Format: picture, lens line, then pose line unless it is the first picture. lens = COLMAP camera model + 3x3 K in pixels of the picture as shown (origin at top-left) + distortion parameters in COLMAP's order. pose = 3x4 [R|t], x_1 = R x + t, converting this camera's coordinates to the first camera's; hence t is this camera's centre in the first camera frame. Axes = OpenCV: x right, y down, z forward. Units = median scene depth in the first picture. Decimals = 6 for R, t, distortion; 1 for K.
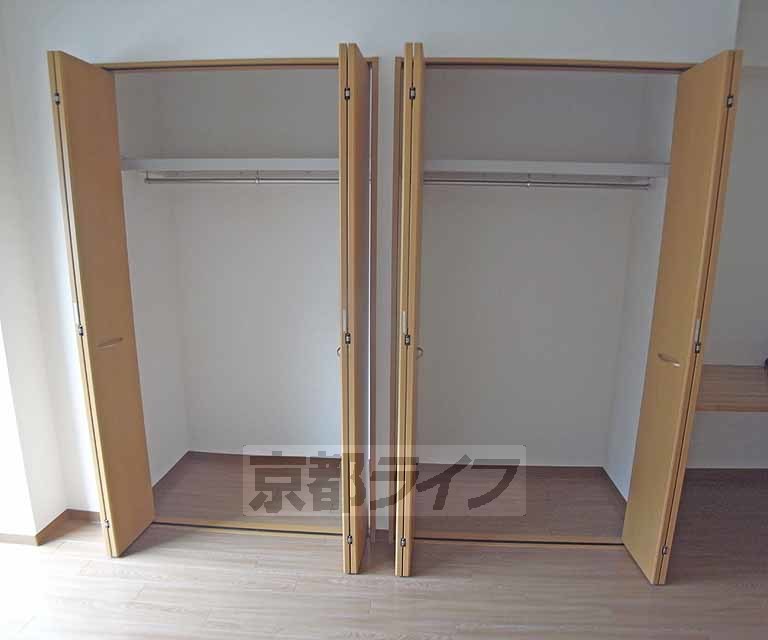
lens RADIAL K [[479.7, 0, 385.2], [0, 479.7, 302.6], [0, 0, 1]] dist [-0.036902, 0.000531]
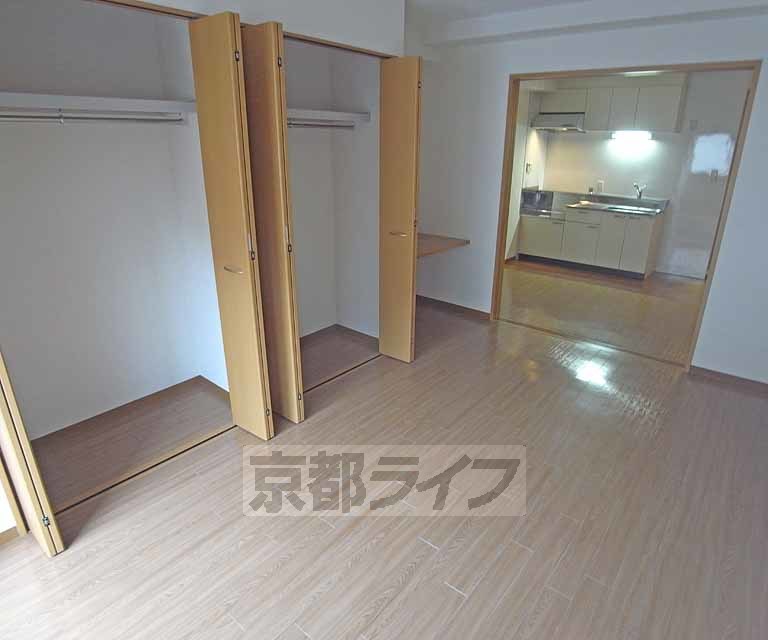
lens RADIAL K [[448.4, 0, 374.7], [0, 448.4, 304.3], [0, 0, 1]] dist [-0.079560, 0.001261]
pose [[0.613543, -0.271471, 0.741531, -0.657134], [0.148432, 0.961958, 0.229355, -0.019032], [-0.775586, -0.030652, 0.630498, 0.021137]]
